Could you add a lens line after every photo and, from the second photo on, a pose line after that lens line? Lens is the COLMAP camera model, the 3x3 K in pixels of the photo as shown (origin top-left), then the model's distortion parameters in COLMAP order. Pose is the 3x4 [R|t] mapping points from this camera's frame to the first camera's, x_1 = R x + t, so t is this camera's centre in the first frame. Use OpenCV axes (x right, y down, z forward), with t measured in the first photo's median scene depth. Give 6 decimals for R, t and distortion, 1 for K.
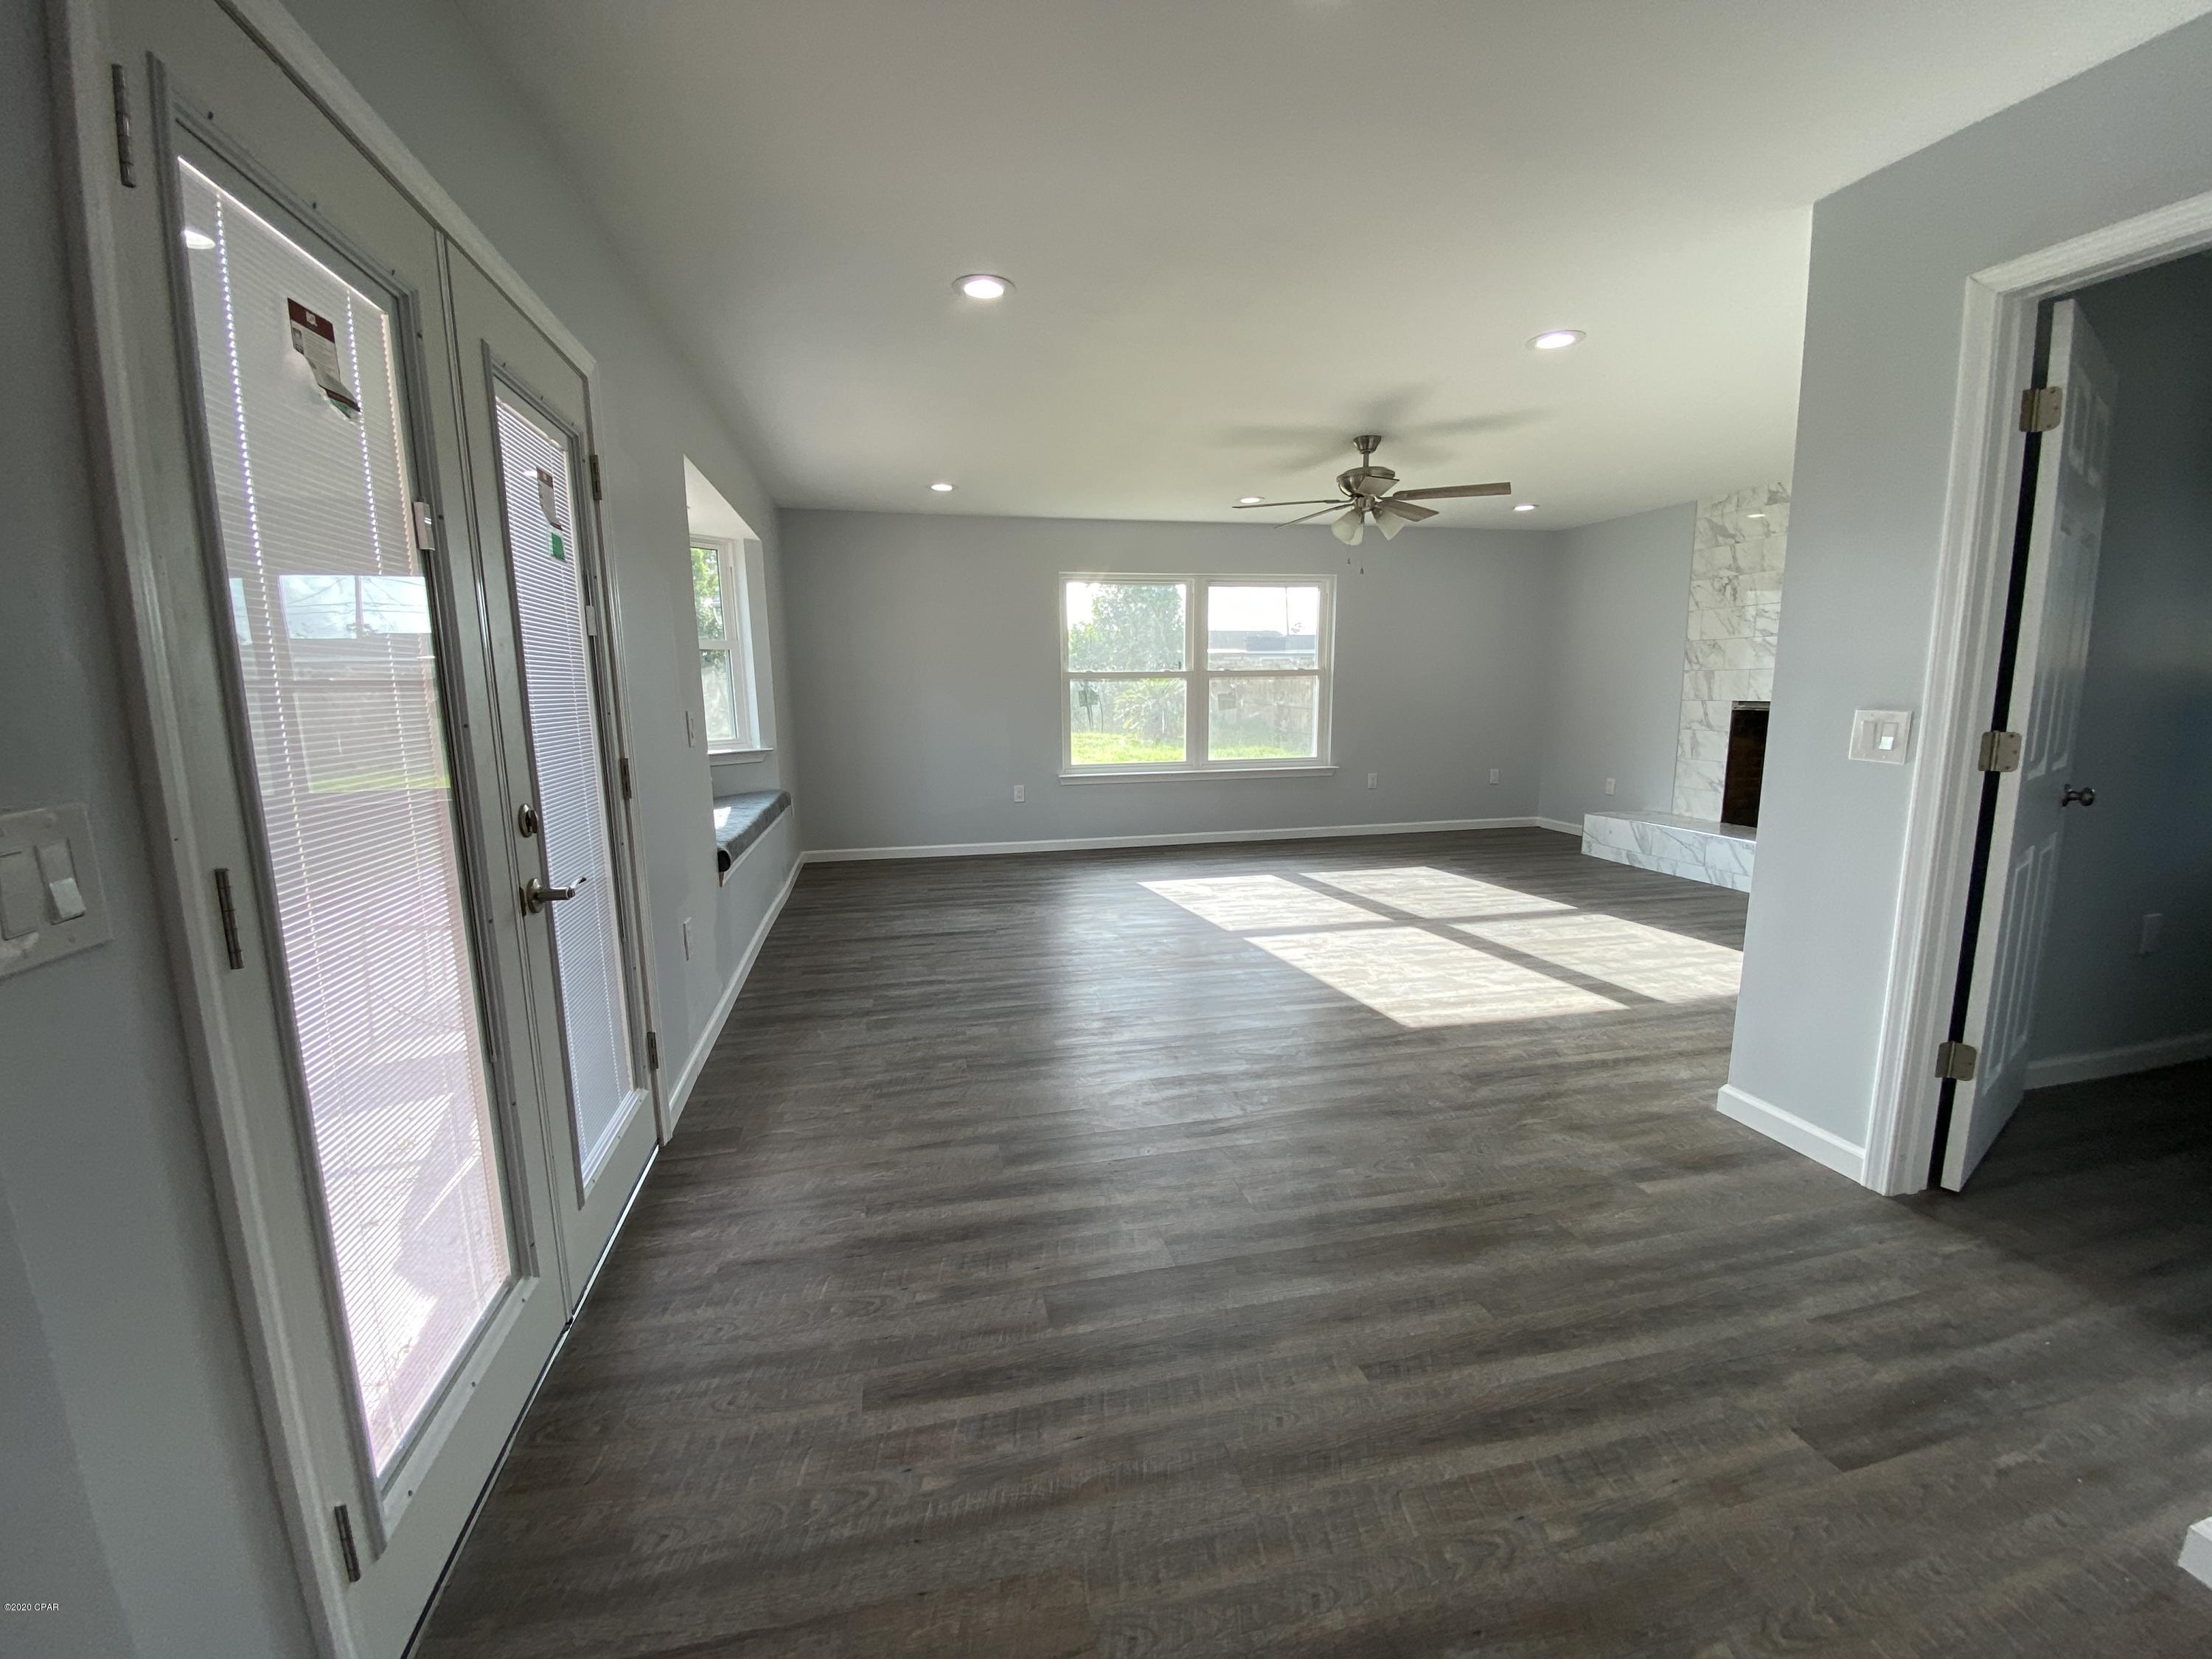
lens RADIAL K [[896.0, 0, 1097.0], [0, 896.0, 828.2], [0, 0, 1]] dist [0.030040, -0.024960]
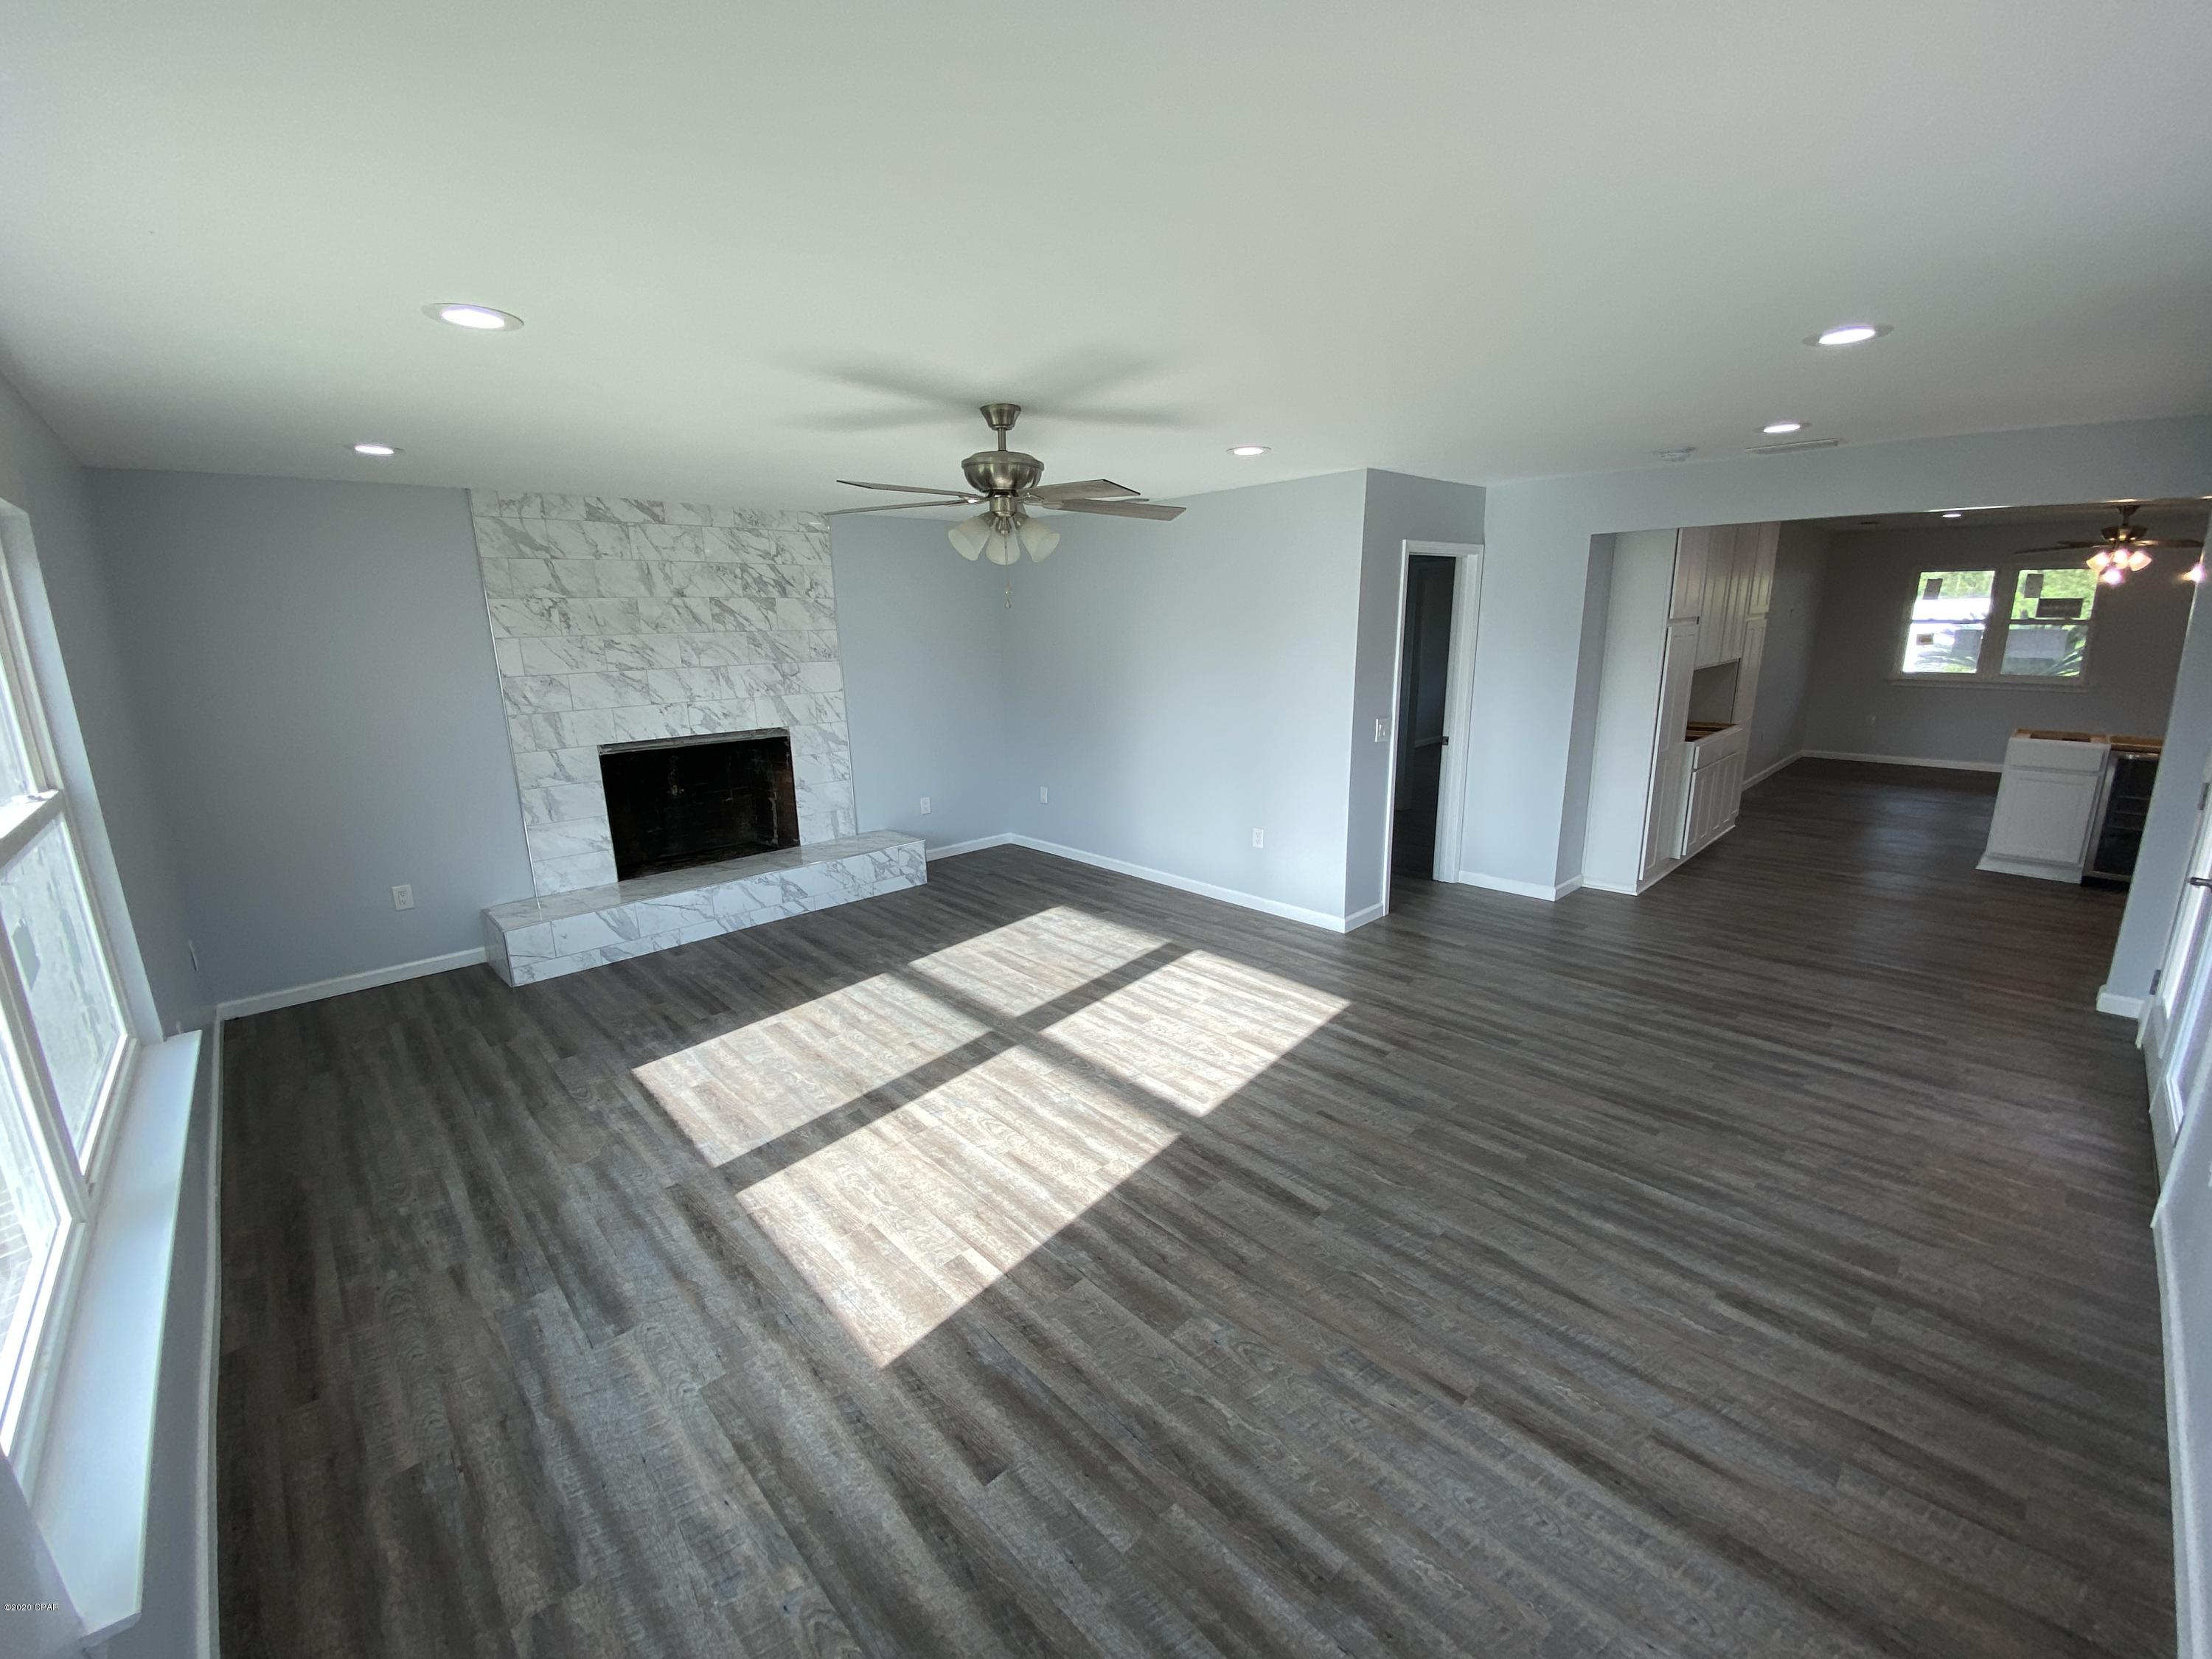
lens RADIAL K [[892.9, 0, 1089.8], [0, 892.9, 824.9], [0, 0, 1]] dist [0.038914, -0.029882]
pose [[-0.503330, -0.174714, 0.846247, -0.431686], [0.161904, 0.942933, 0.290973, -0.385663], [-0.848791, 0.283466, -0.446319, 1.596932]]
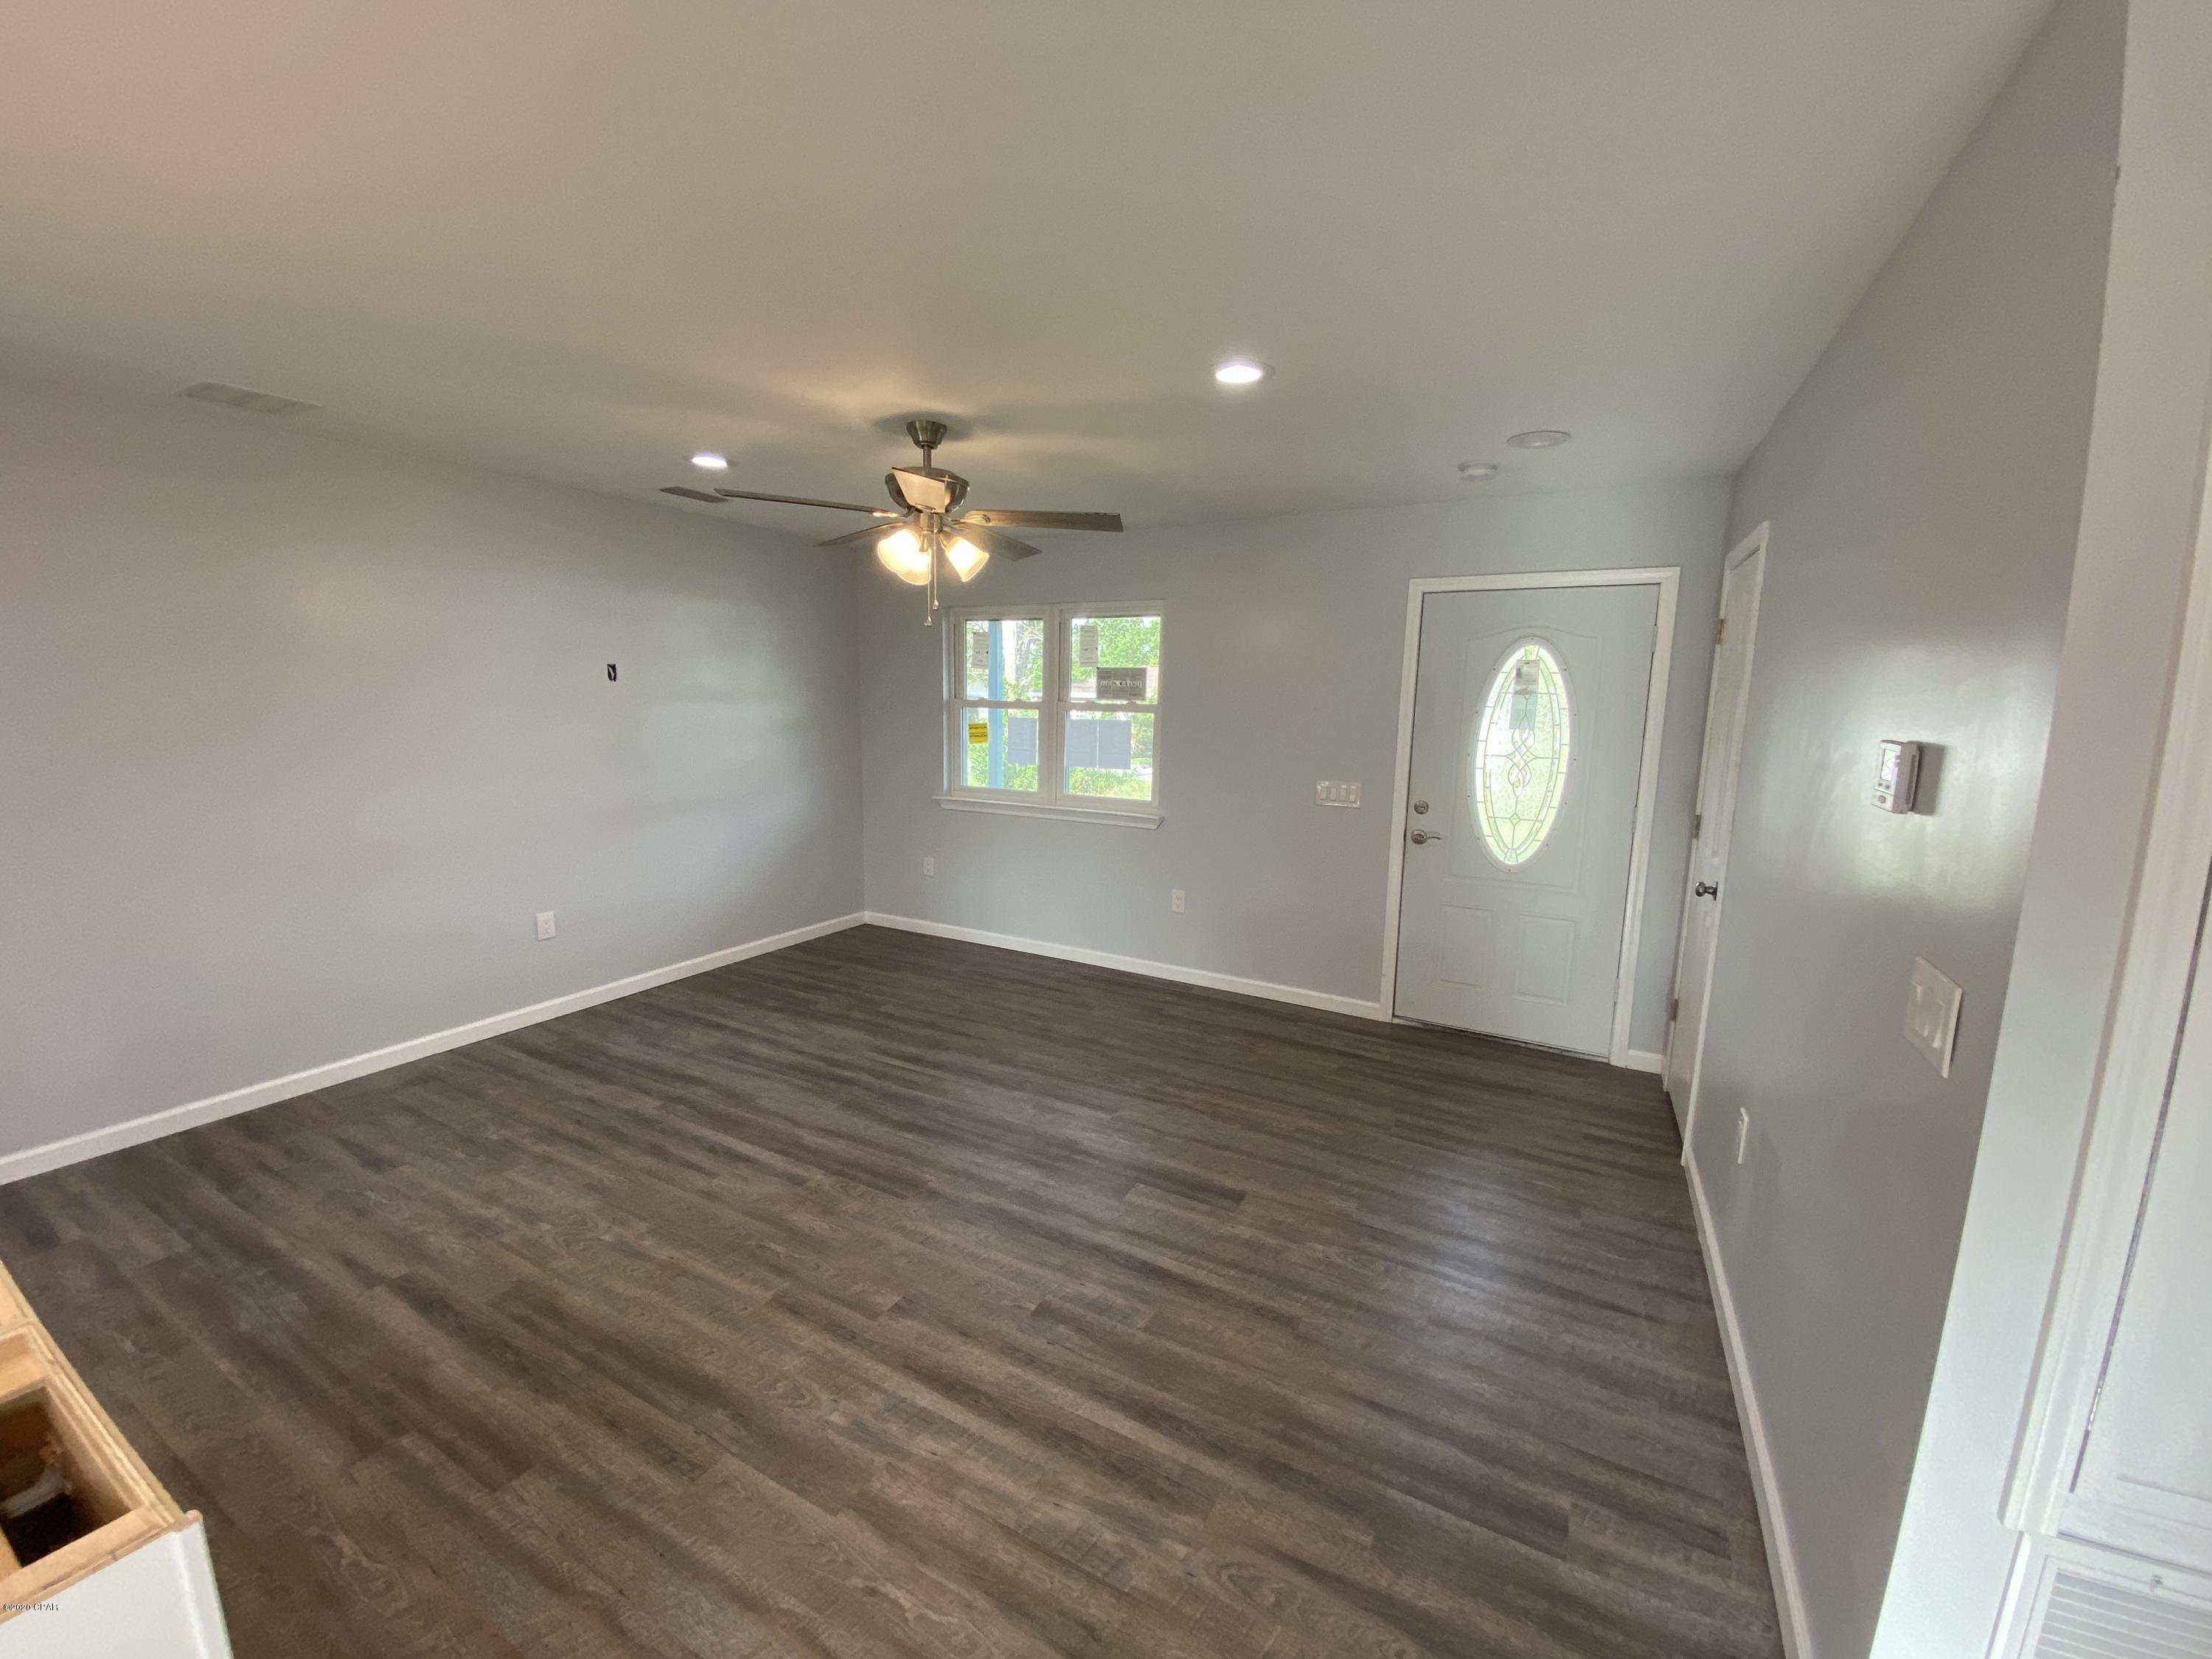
lens RADIAL K [[896.0, 0, 1097.0], [0, 896.0, 828.2], [0, 0, 1]] dist [0.030040, -0.024960]
pose [[-0.732484, -0.102618, 0.673006, -0.539768], [0.102857, 0.960544, 0.258409, 0.030616], [-0.672969, 0.258504, -0.693028, -0.754649]]
